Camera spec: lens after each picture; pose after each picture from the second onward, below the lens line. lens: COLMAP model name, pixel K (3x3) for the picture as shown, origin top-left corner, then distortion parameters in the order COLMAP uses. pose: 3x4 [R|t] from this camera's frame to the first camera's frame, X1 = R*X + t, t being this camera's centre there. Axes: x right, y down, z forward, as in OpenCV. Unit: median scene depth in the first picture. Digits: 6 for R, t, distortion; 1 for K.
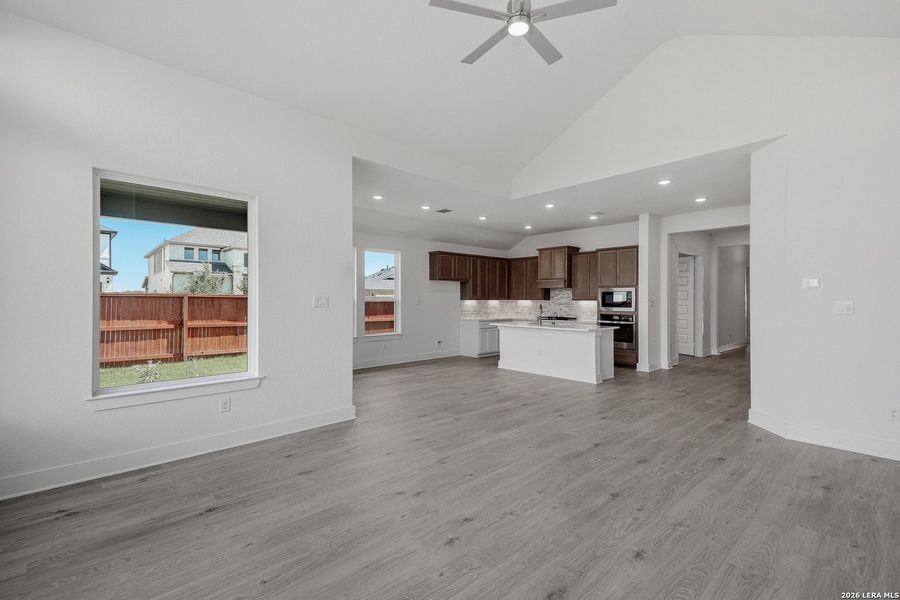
lens RADIAL K [[395.6, 0, 444.6], [0, 395.6, 298.1], [0, 0, 1]] dist [0.025795, -0.000129]
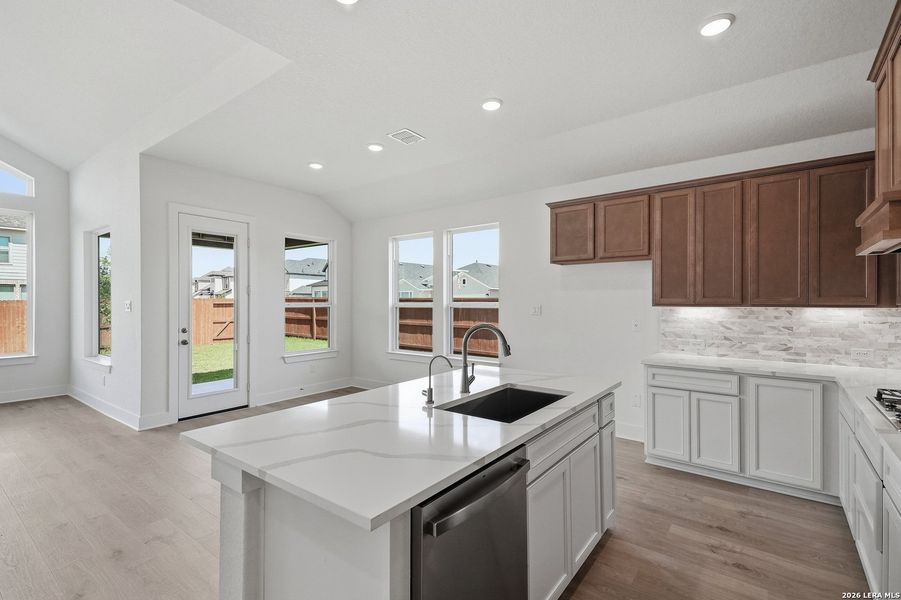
lens RADIAL K [[411.2, 0, 453.5], [0, 411.2, 303.2], [0, 0, 1]] dist [0.025629, -0.000452]
pose [[0.193162, -0.000963, -0.981166, 0.513234], [0.002282, 0.999997, -0.000532, 0.002196], [0.981164, -0.002137, 0.193164, 0.889501]]
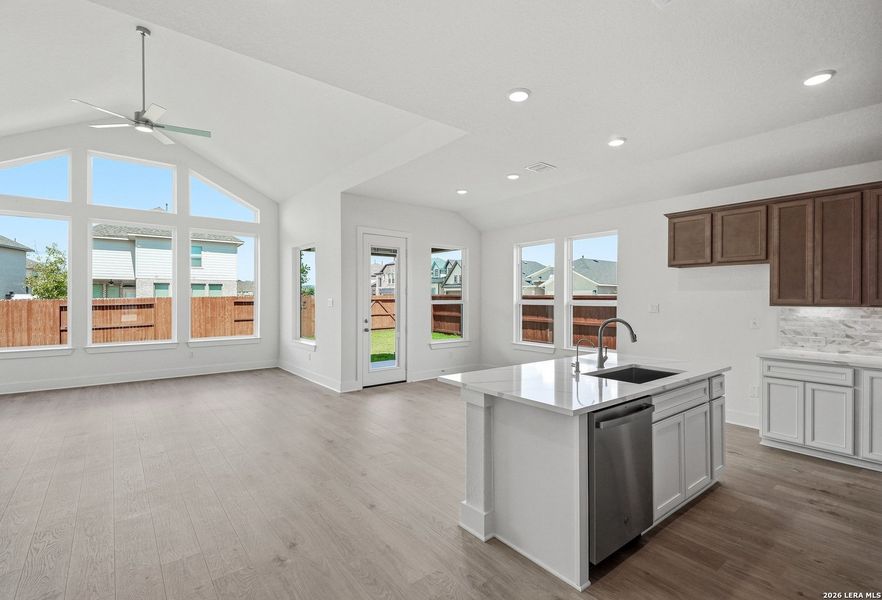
lens RADIAL K [[414.3, 0, 454.2], [0, 414.3, 300.5], [0, 0, 1]] dist [0.035813, -0.015753]
pose [[-0.044611, 0.001869, -0.999003, 0.645391], [-0.001933, 0.999996, 0.001957, -0.001057], [0.999003, 0.002018, -0.044607, 0.827352]]
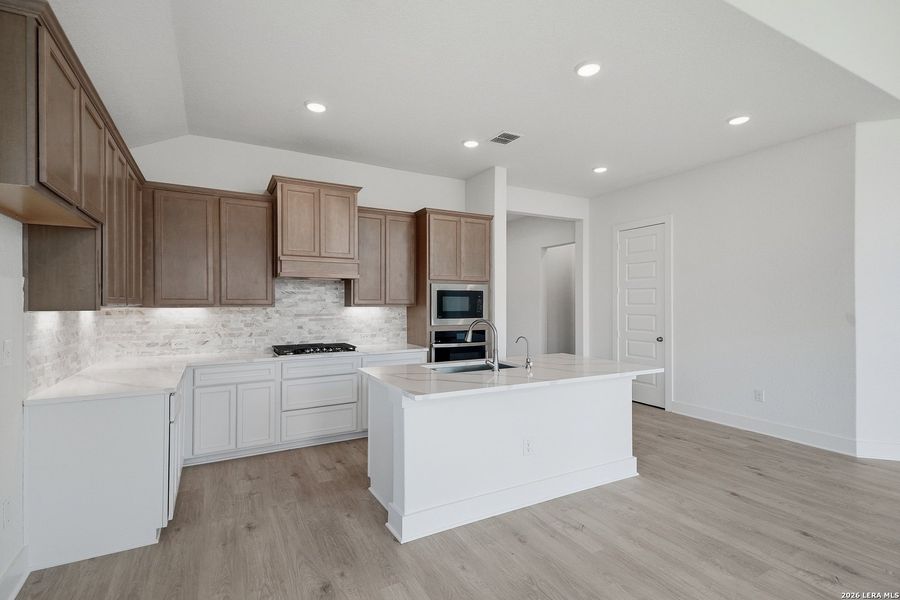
lens RADIAL K [[420.5, 0, 442.5], [0, 420.5, 298.6], [0, 0, 1]] dist [0.014719, -0.000676]
pose [[0.243801, 0.010215, 0.969772, -0.156746], [0.000409, 0.999943, -0.010636, 0.001903], [-0.969825, 0.002990, 0.243783, 0.904687]]
